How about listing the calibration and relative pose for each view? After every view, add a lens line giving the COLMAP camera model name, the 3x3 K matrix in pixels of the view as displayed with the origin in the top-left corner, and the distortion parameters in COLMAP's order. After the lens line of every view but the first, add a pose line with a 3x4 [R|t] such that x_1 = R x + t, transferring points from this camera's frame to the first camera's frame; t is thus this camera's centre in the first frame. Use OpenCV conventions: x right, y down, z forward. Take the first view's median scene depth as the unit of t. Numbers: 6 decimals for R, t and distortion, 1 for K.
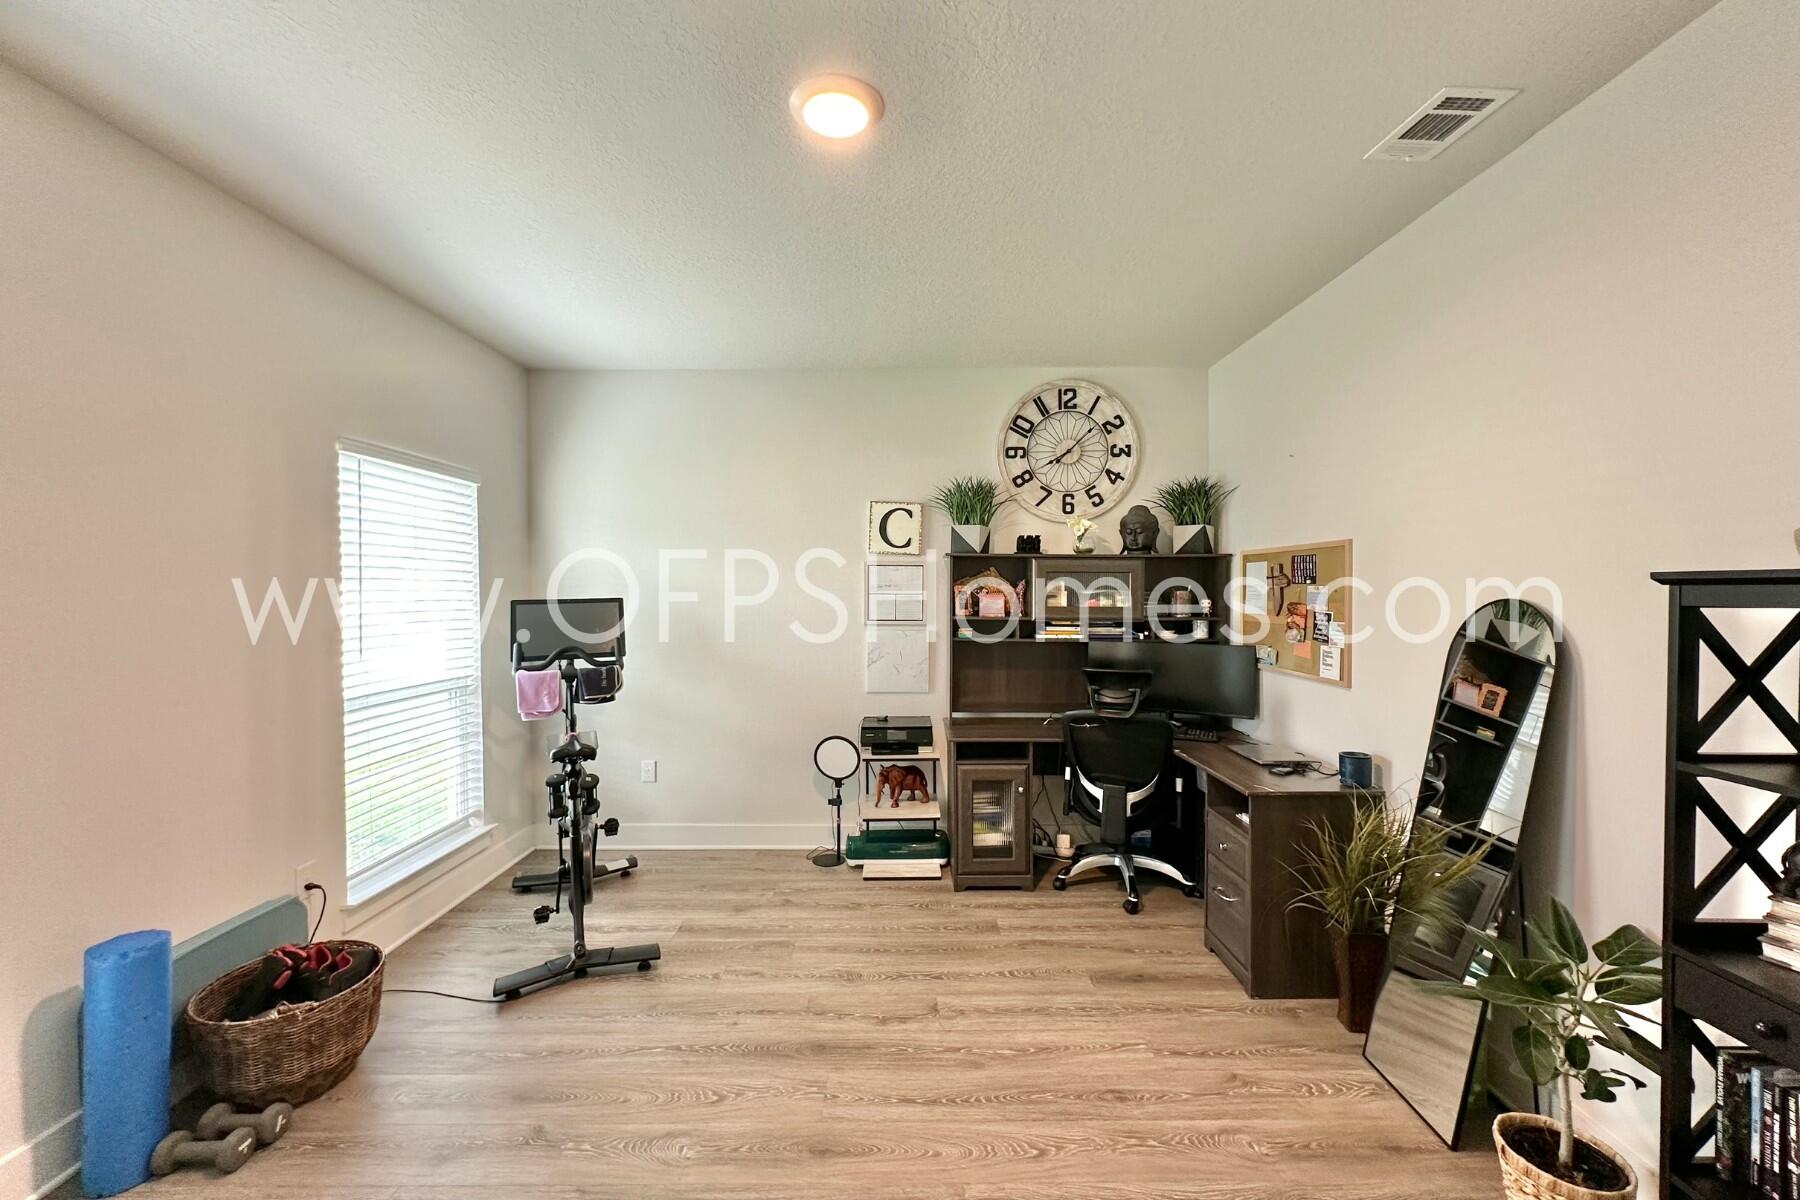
lens RADIAL K [[718.0, 0, 901.1], [0, 718.0, 599.3], [0, 0, 1]] dist [-0.003833, -0.000657]
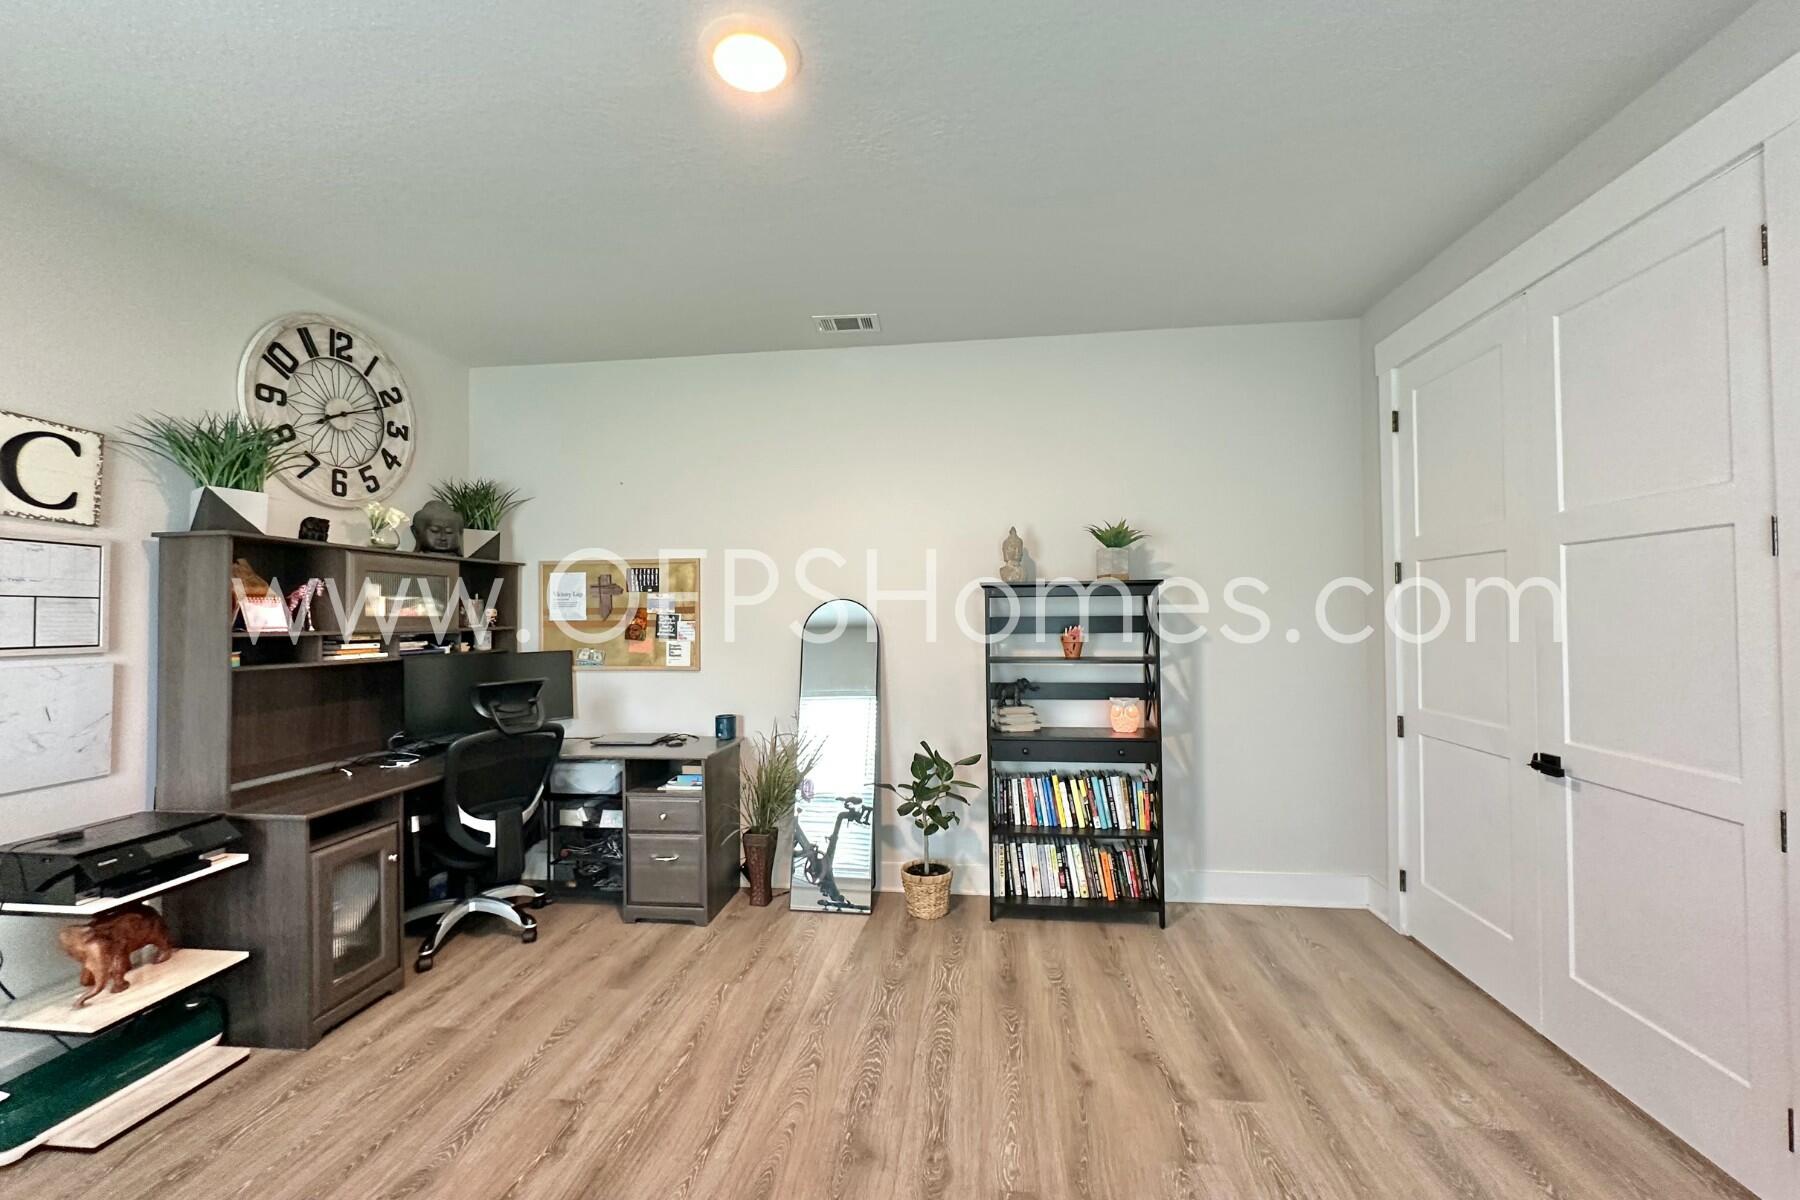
lens RADIAL K [[718.0, 0, 900.7], [0, 718.0, 598.9], [0, 0, 1]] dist [-0.003833, -0.000657]
pose [[0.114390, 0.020335, 0.993228, -0.451851], [0.024768, 0.999421, -0.023314, 0.022459], [-0.993127, 0.027267, 0.113820, 0.331047]]
